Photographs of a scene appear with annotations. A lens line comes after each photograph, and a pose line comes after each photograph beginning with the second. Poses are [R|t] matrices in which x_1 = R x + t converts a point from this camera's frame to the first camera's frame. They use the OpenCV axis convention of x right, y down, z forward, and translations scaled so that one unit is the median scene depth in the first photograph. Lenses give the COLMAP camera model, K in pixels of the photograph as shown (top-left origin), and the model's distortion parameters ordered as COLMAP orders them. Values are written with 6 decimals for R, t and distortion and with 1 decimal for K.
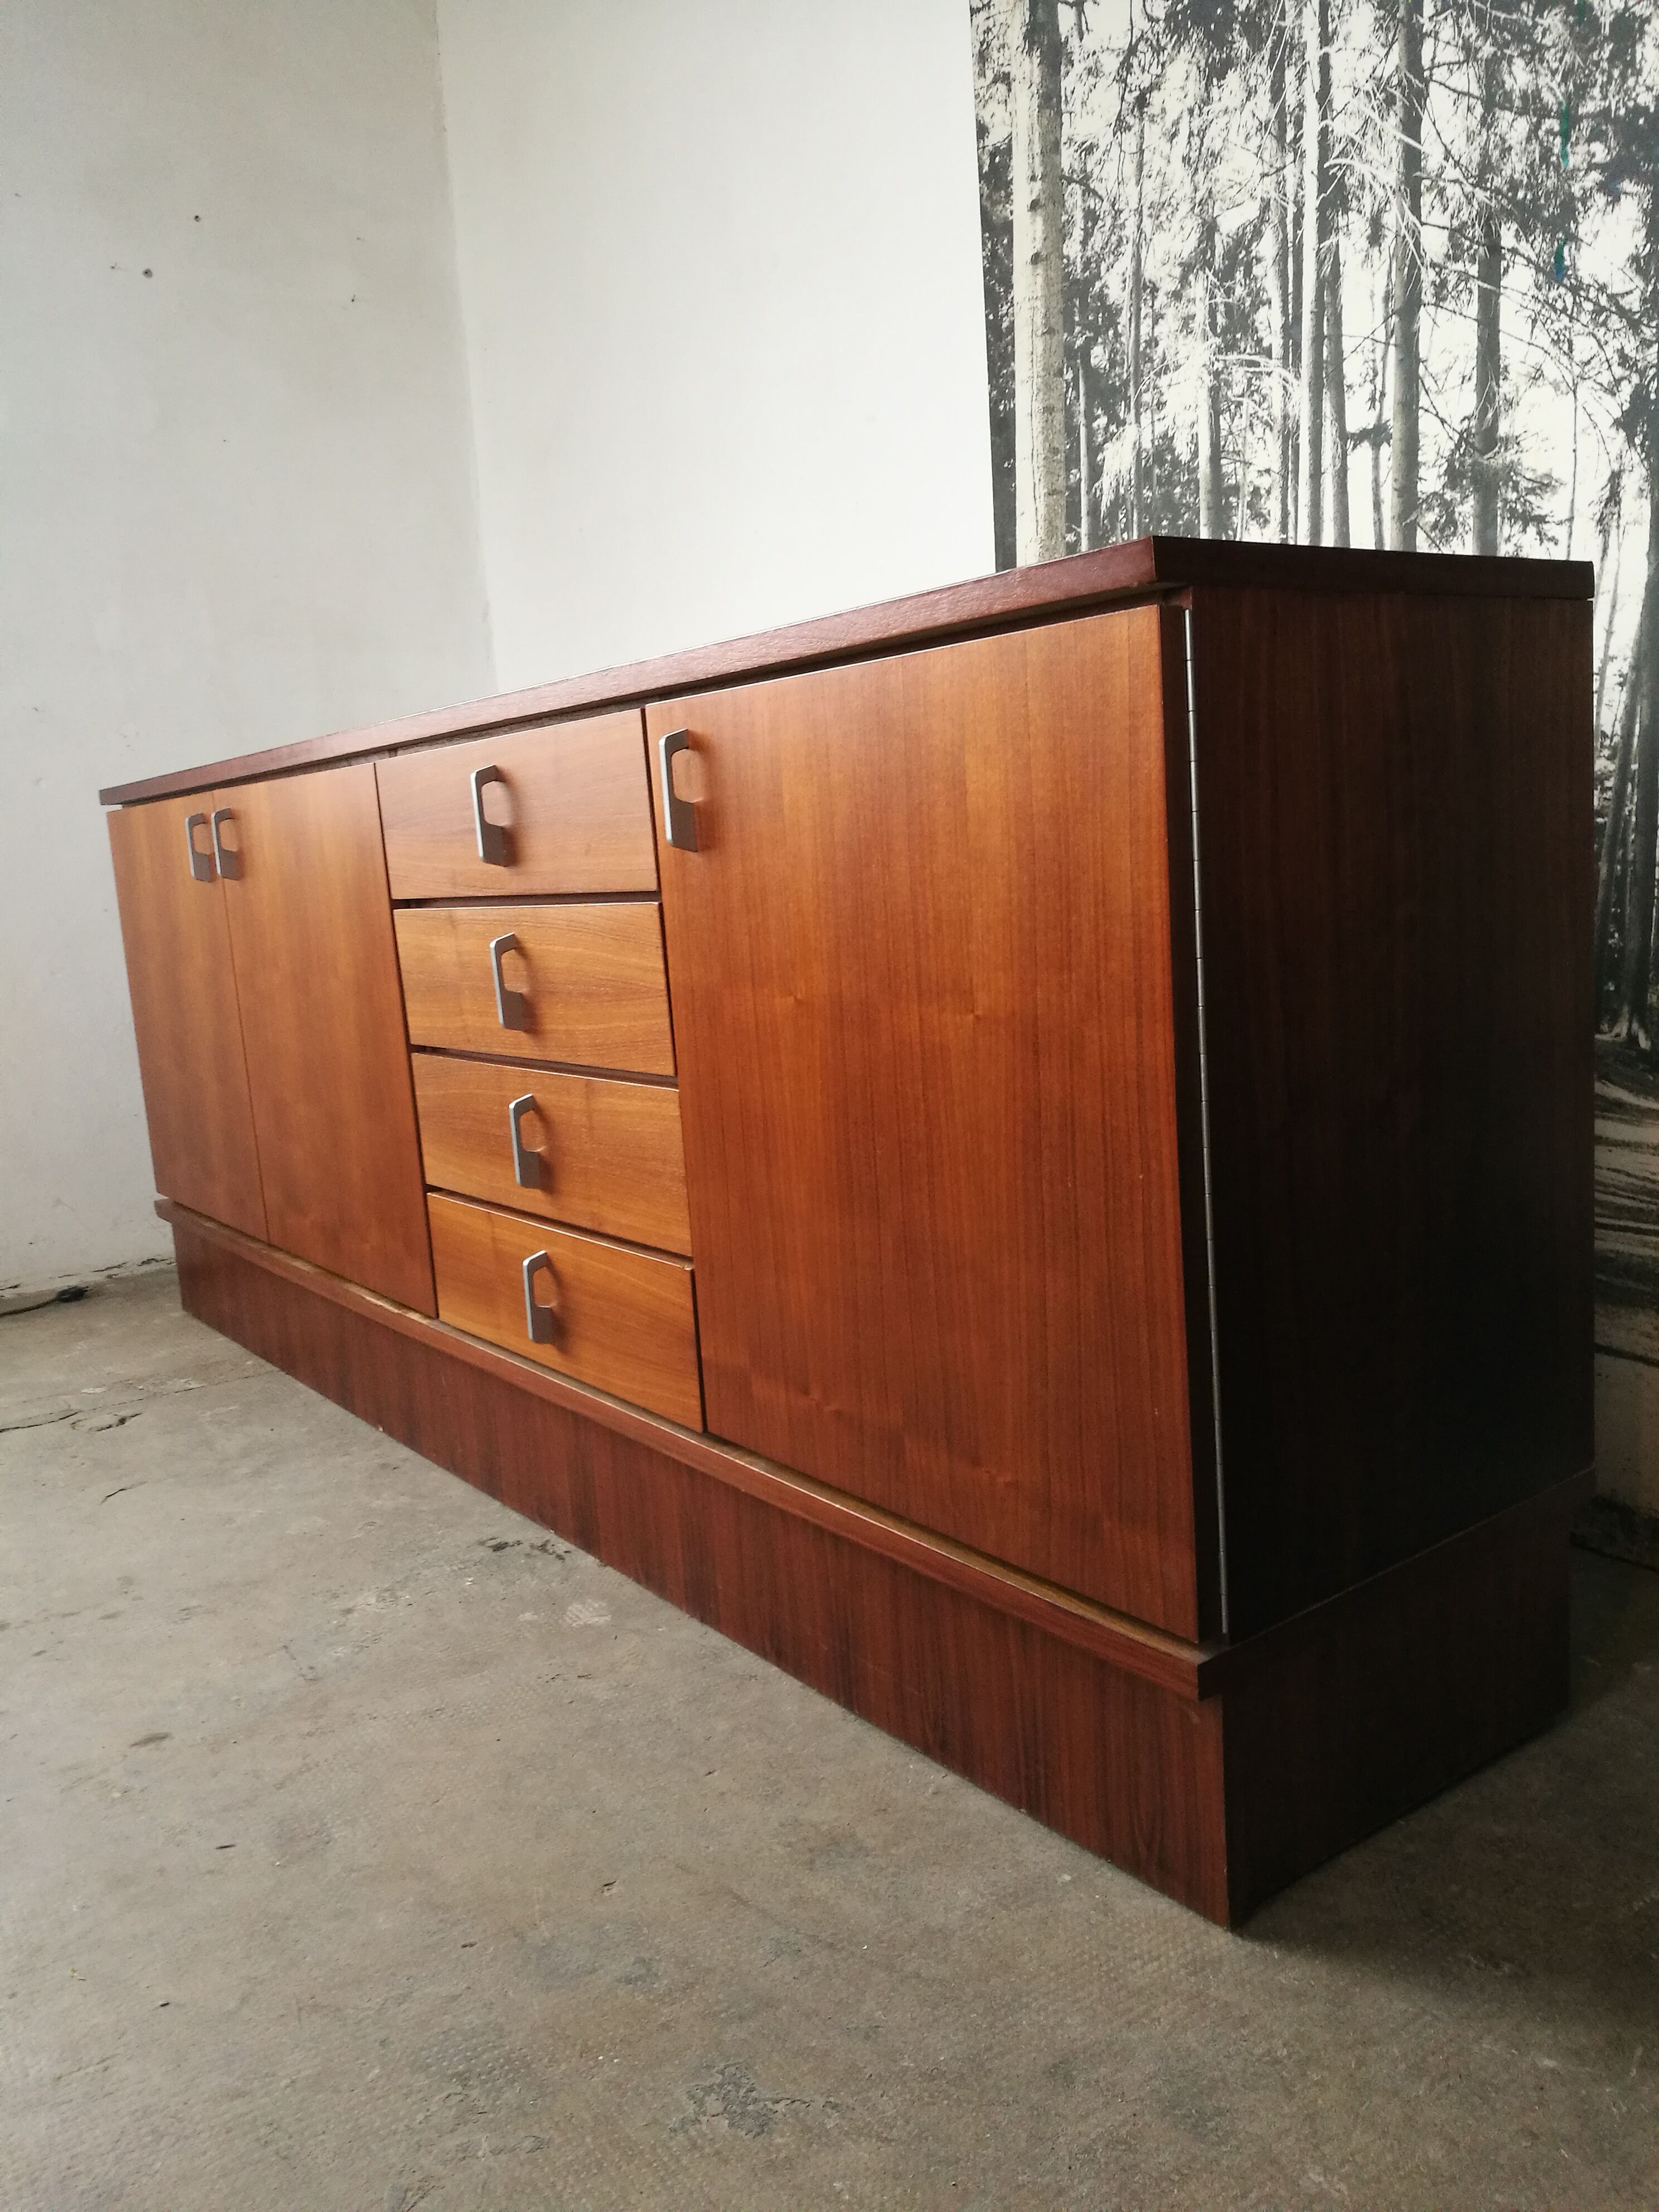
lens RADIAL K [[1778.5, 0, 797.8], [0, 1778.5, 1102.1], [0, 0, 1]] dist [-0.029436, 0.055499]
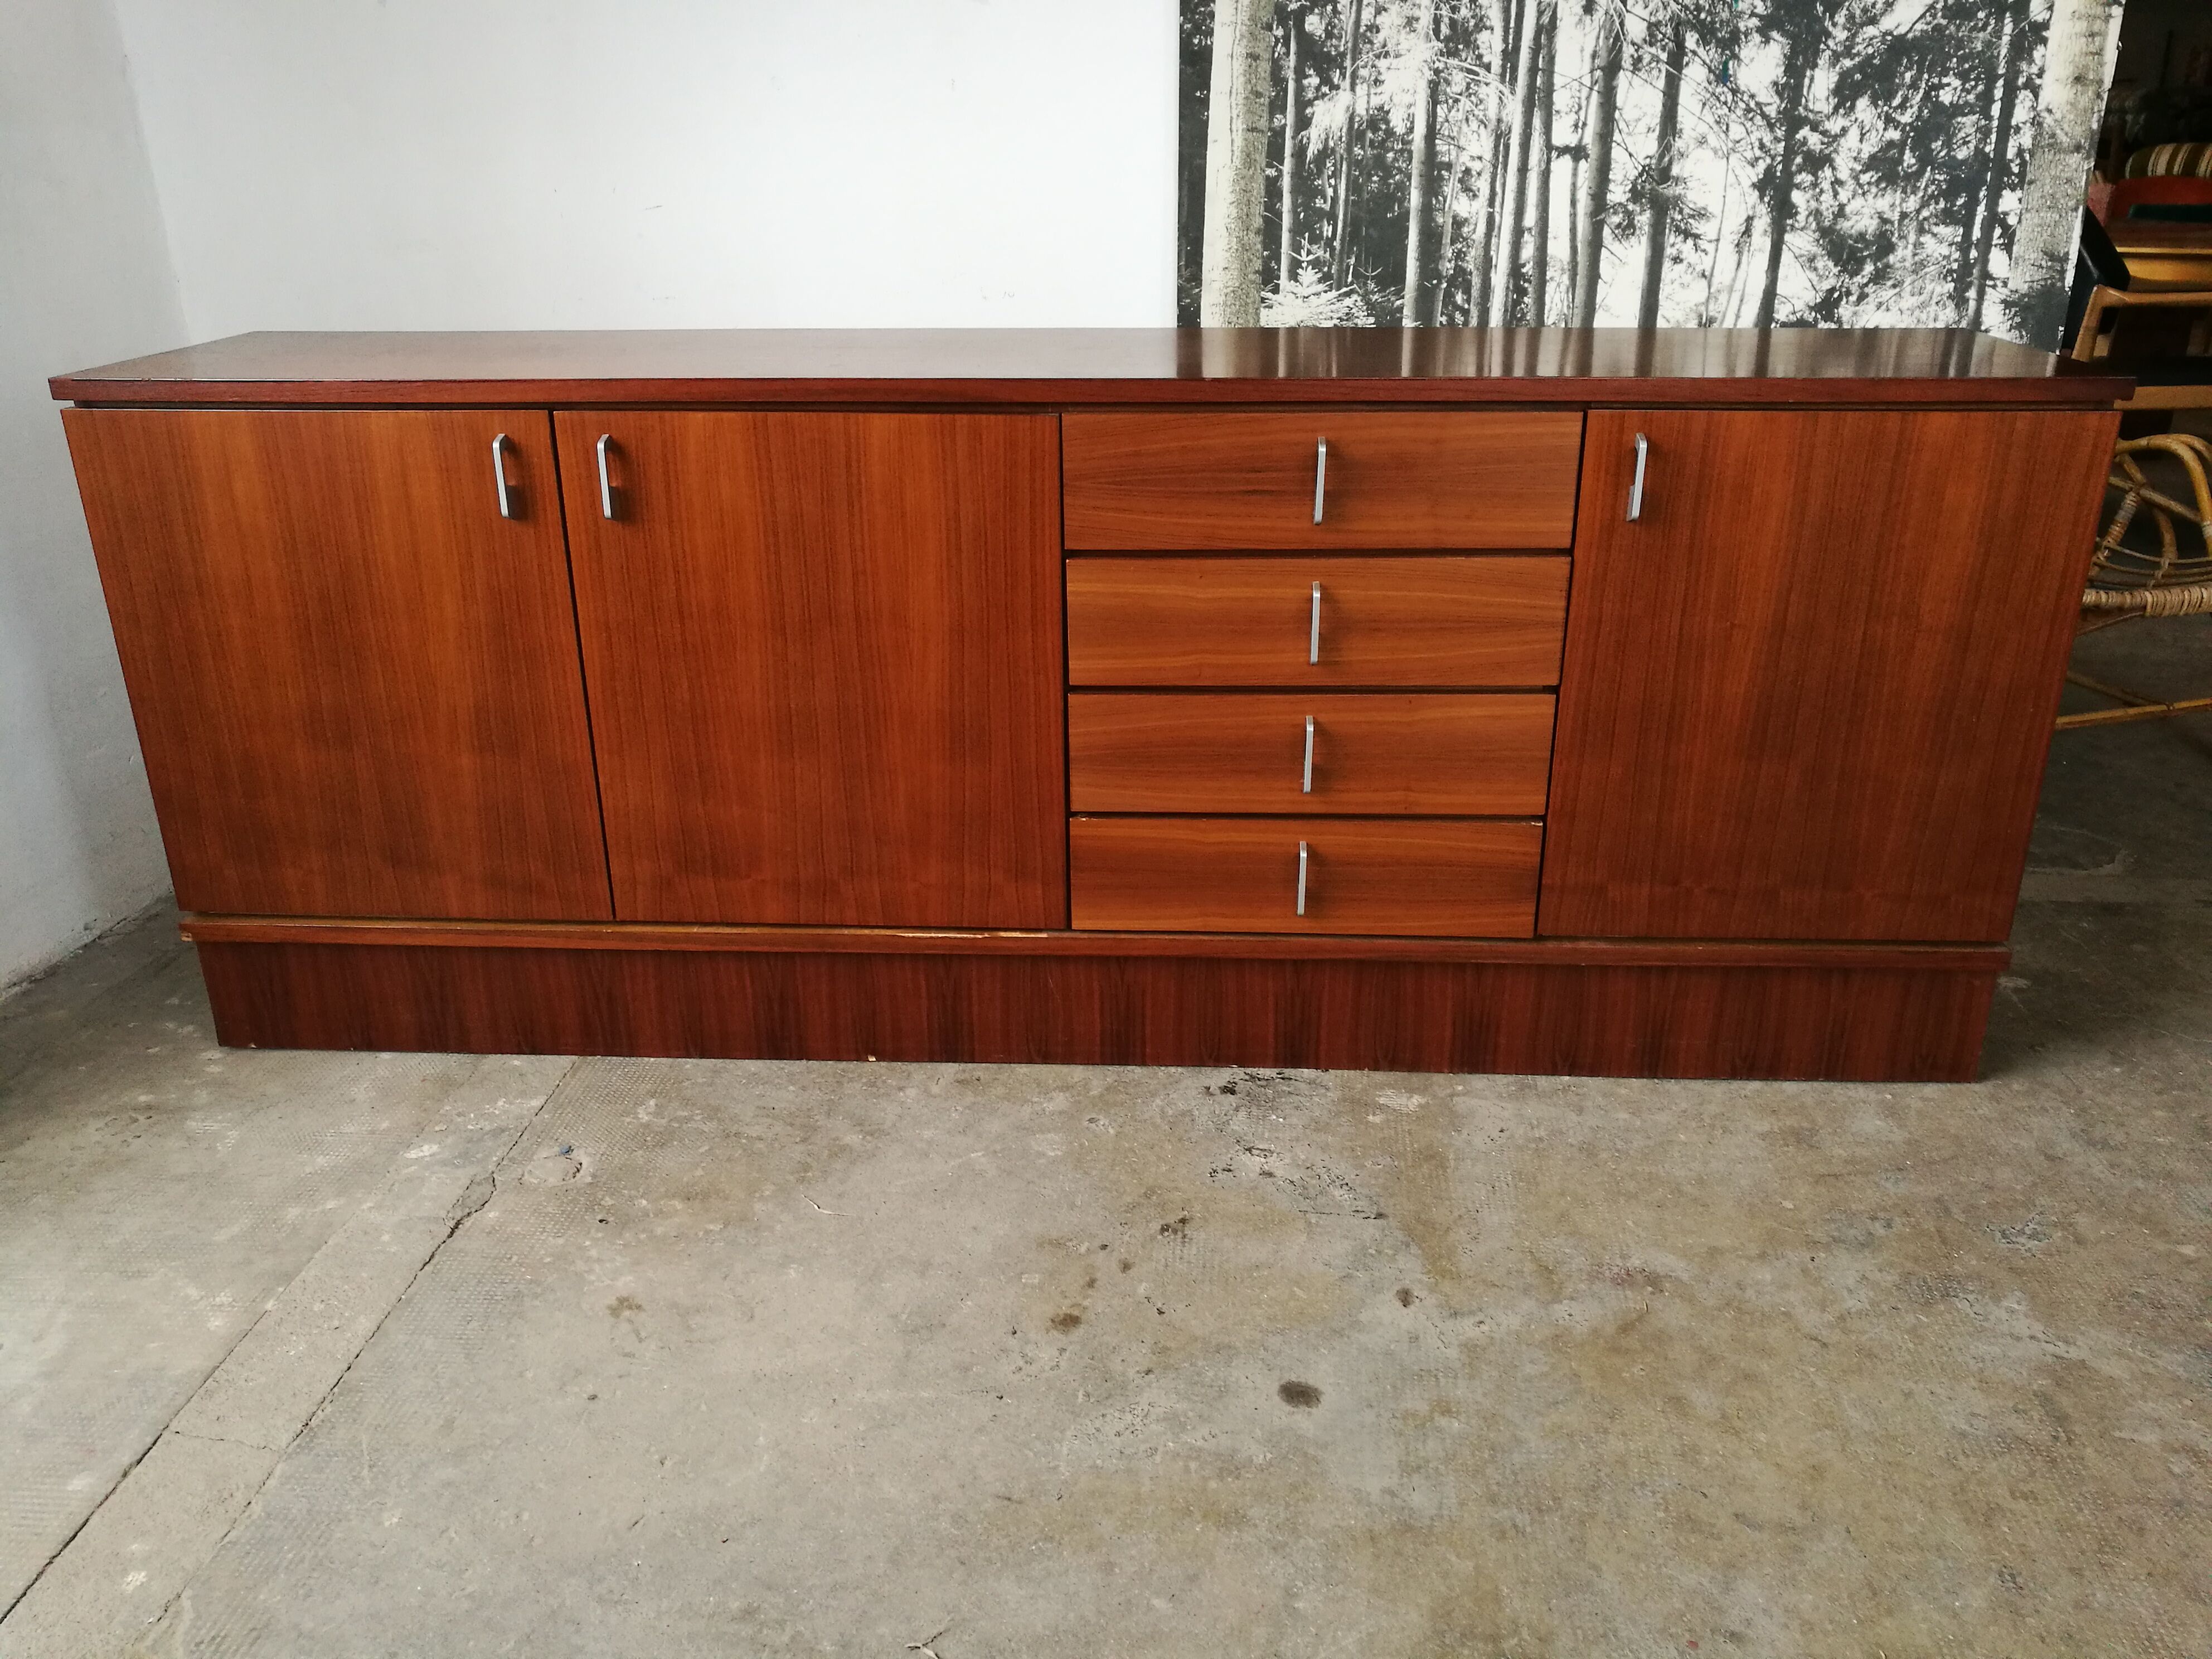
lens RADIAL K [[1778.5, 0, 1126.5], [0, 1778.5, 840.2], [0, 0, 1]] dist [-0.029436, 0.055499]
pose [[0.617614, -0.237042, 0.749909, -1.077887], [0.080072, 0.967496, 0.239874, -0.205979], [-0.782394, -0.088103, 0.616520, 0.343948]]
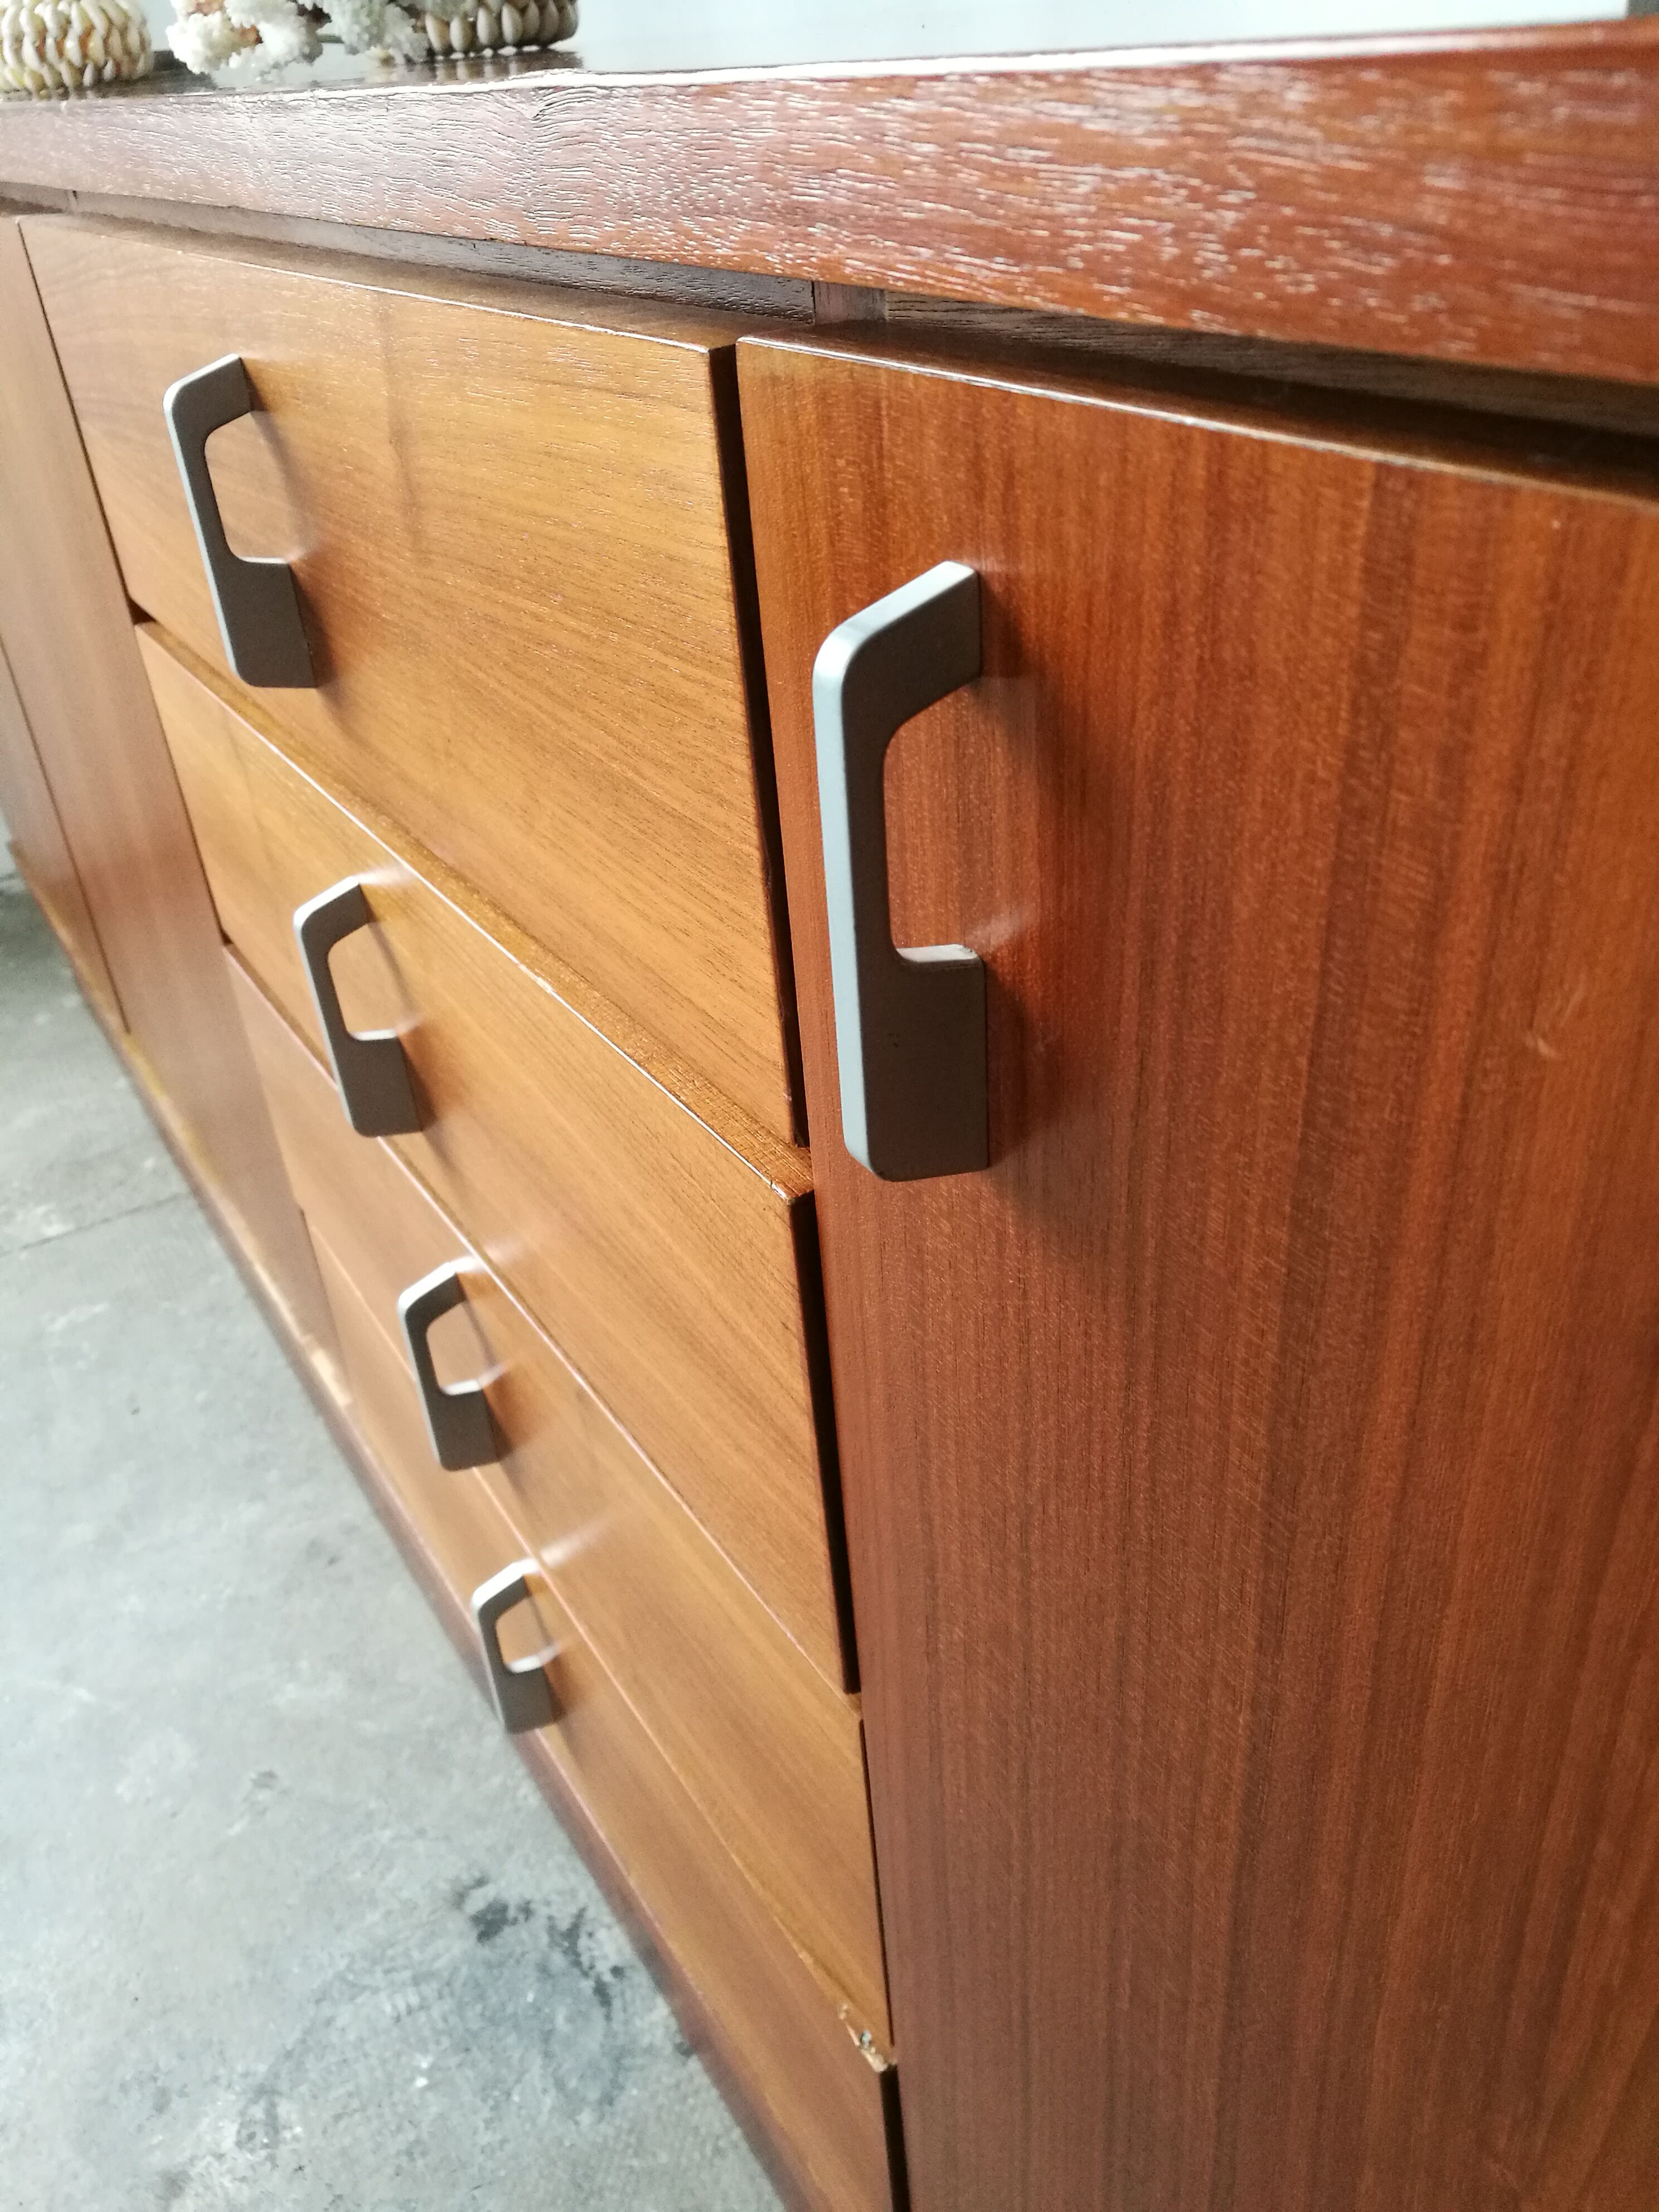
lens RADIAL K [[1778.5, 0, 798.8], [0, 1778.5, 1128.2], [0, 0, 1]] dist [-0.029436, 0.055499]
pose [[0.997195, 0.031426, -0.067933, -0.050698], [-0.000914, 0.912640, 0.408763, -0.177768], [0.074844, -0.407555, 0.910109, 0.639751]]
